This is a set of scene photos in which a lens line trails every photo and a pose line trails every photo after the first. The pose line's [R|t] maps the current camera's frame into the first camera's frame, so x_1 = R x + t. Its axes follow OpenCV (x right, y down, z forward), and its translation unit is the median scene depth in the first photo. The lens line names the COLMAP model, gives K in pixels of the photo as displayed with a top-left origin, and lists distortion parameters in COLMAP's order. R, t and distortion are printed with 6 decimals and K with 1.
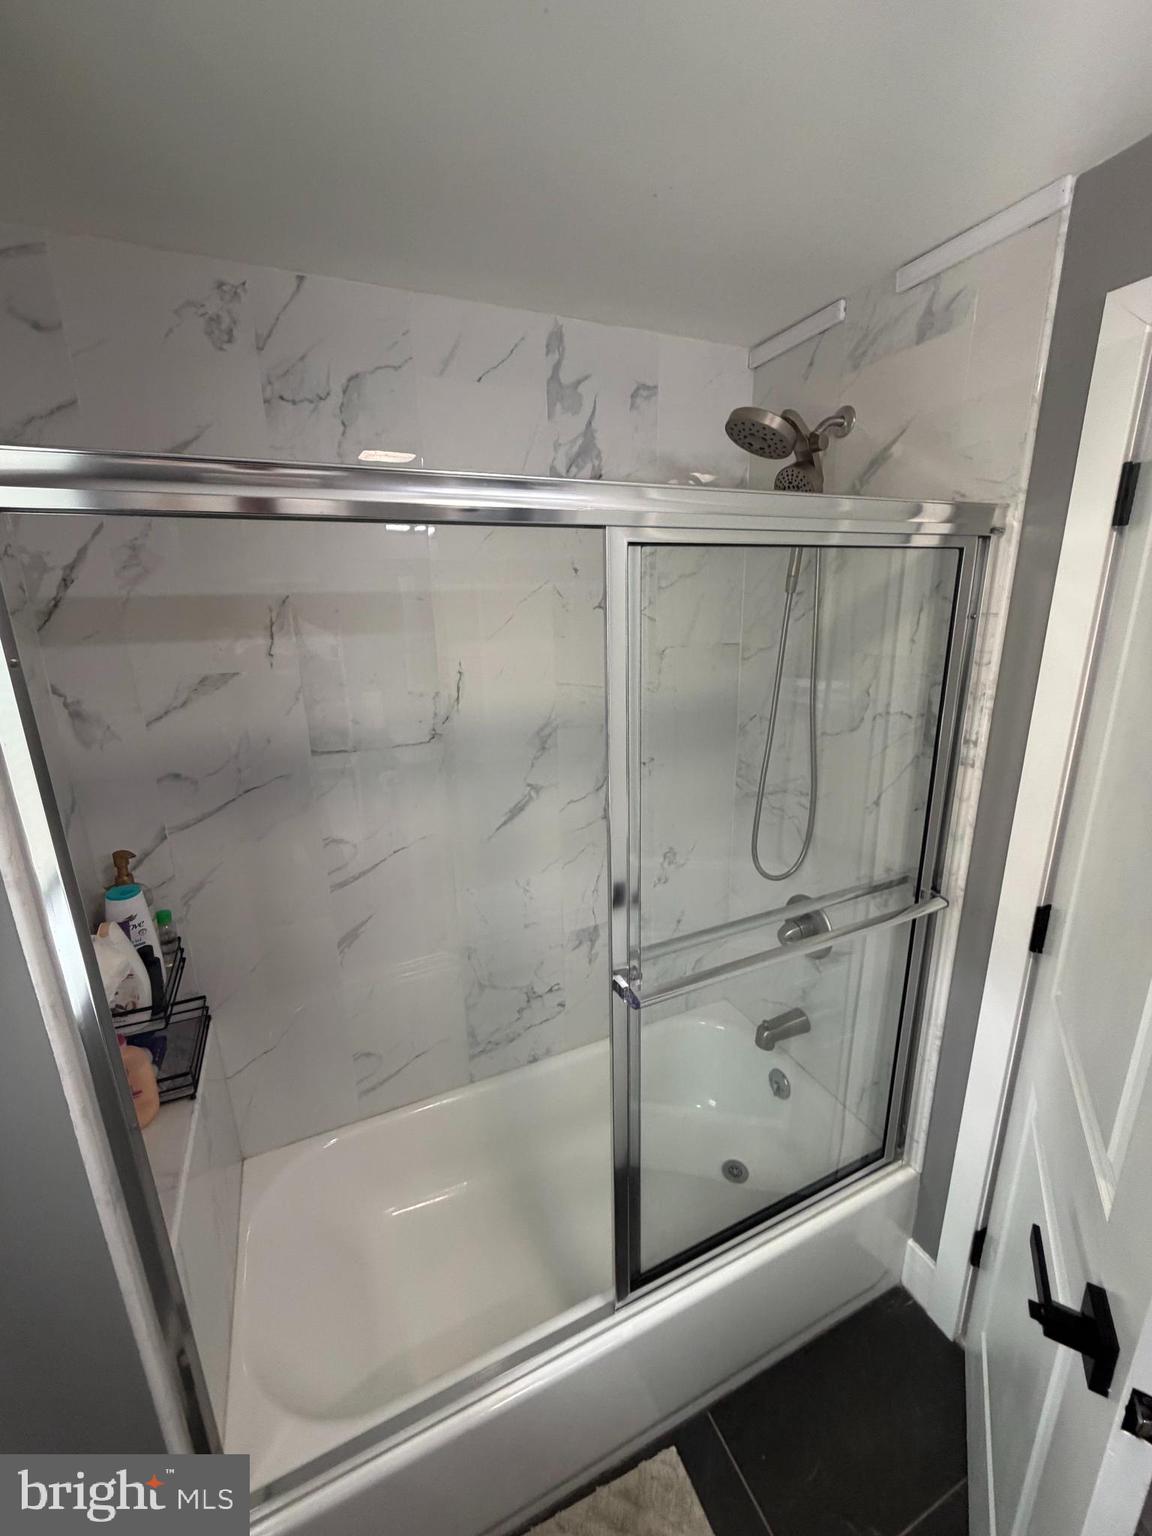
lens RADIAL K [[617.3, 0, 572.3], [0, 617.3, 765.5], [0, 0, 1]] dist [-0.000479, 0.000755]
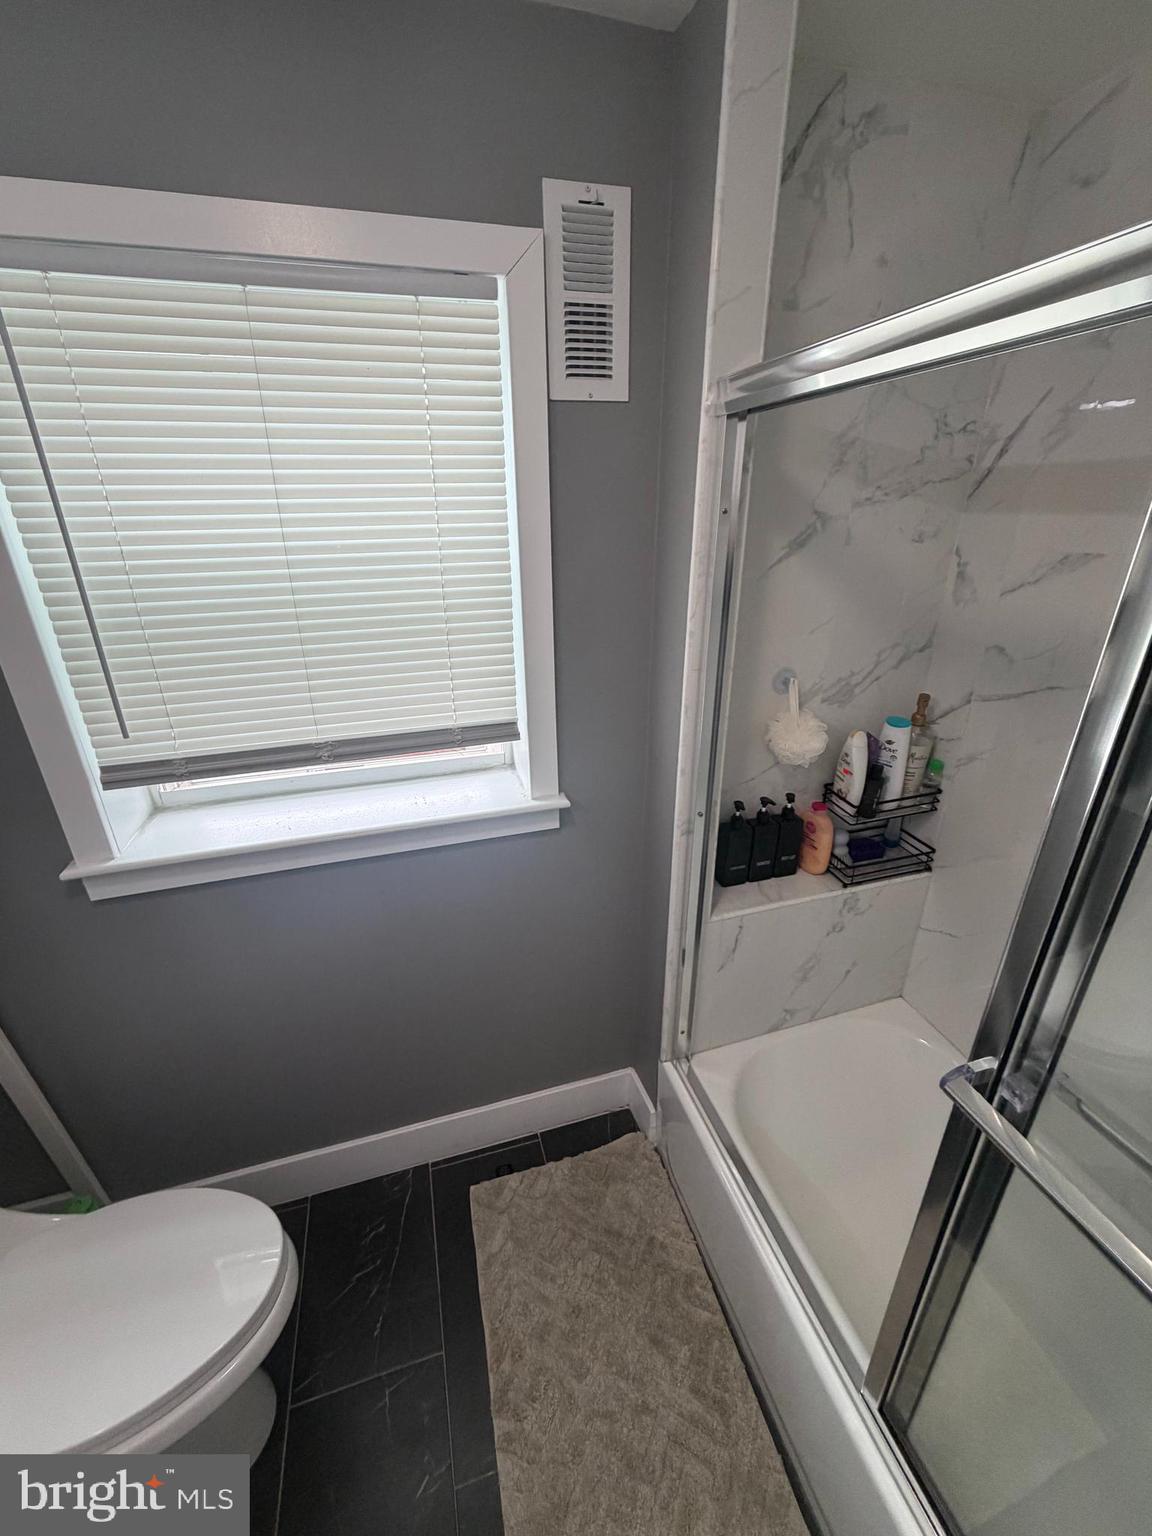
lens RADIAL K [[617.3, 0, 581.3], [0, 617.3, 763.8], [0, 0, 1]] dist [-0.000479, 0.000755]
pose [[-0.124915, 0.409779, -0.903591, 0.501526], [-0.243492, 0.870212, 0.428303, -0.096558], [0.961825, 0.273519, -0.008924, 0.417603]]
